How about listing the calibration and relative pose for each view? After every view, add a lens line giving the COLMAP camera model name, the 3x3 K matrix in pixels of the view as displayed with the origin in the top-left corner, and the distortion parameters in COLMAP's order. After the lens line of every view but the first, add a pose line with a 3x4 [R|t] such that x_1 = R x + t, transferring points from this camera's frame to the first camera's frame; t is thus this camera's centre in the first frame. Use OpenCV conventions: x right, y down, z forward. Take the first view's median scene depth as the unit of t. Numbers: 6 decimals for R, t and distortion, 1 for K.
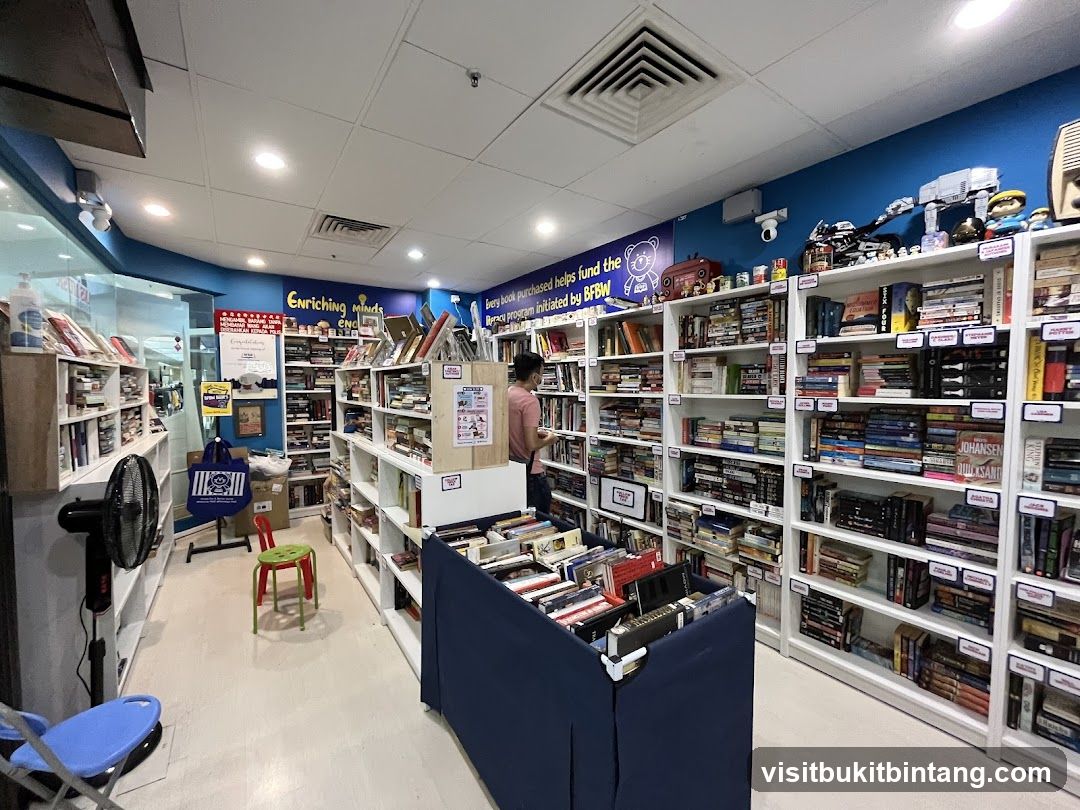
lens RADIAL K [[434.6, 0, 540.0], [0, 434.6, 405.0], [0, 0, 1]] dist [0.000762, -0.000626]
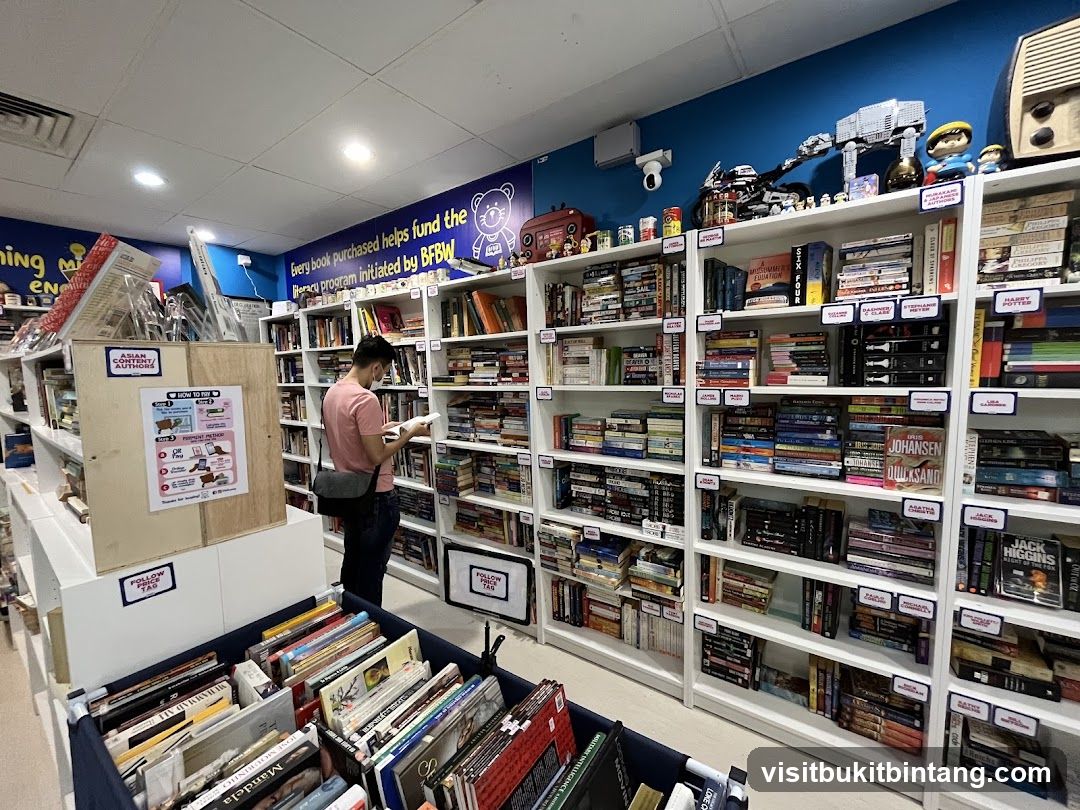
lens RADIAL K [[434.6, 0, 540.0], [0, 434.6, 405.0], [0, 0, 1]] dist [0.000762, -0.000626]
pose [[0.943345, -0.047382, 0.328414, 0.064618], [0.036431, 0.998558, 0.039421, -0.029134], [-0.329808, -0.025224, 0.943711, 0.361025]]
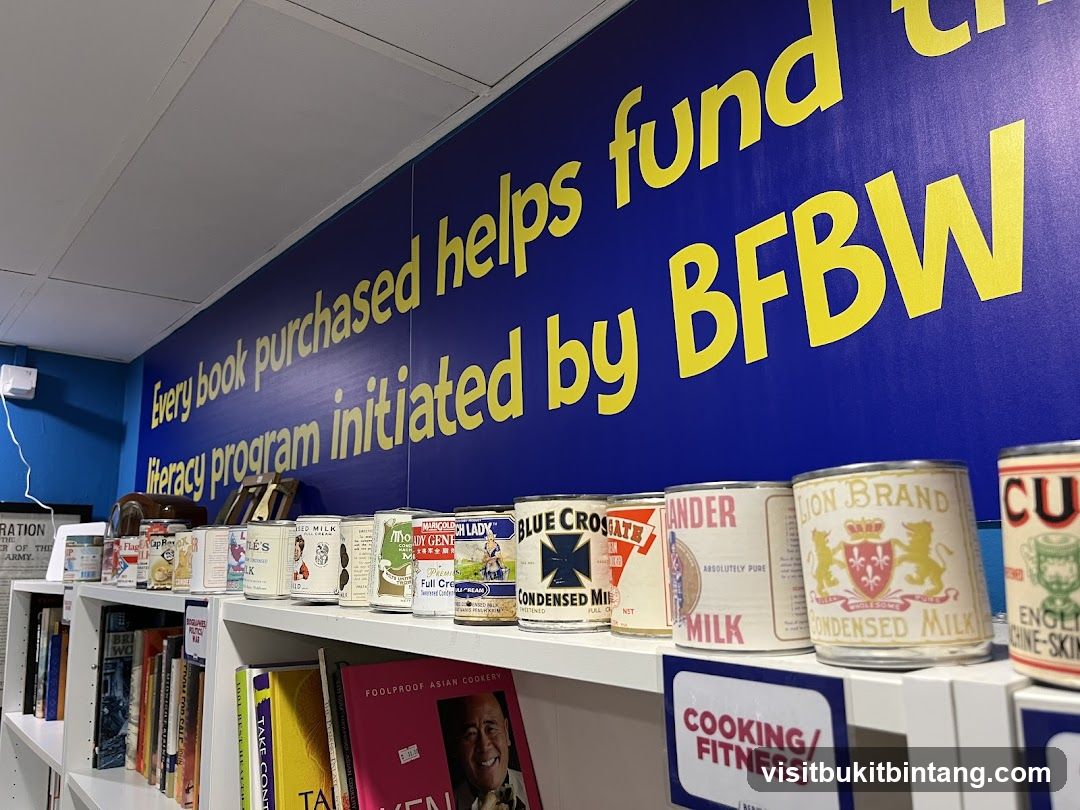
lens RADIAL K [[833.3, 0, 540.0], [0, 833.3, 405.0], [0, 0, 1]] dist [0.006528, -0.001057]
pose [[0.996543, 0.006005, 0.082859, 0.094813], [0.013339, 0.972879, -0.230930, -0.341171], [-0.081999, 0.231237, 0.969436, 1.486139]]
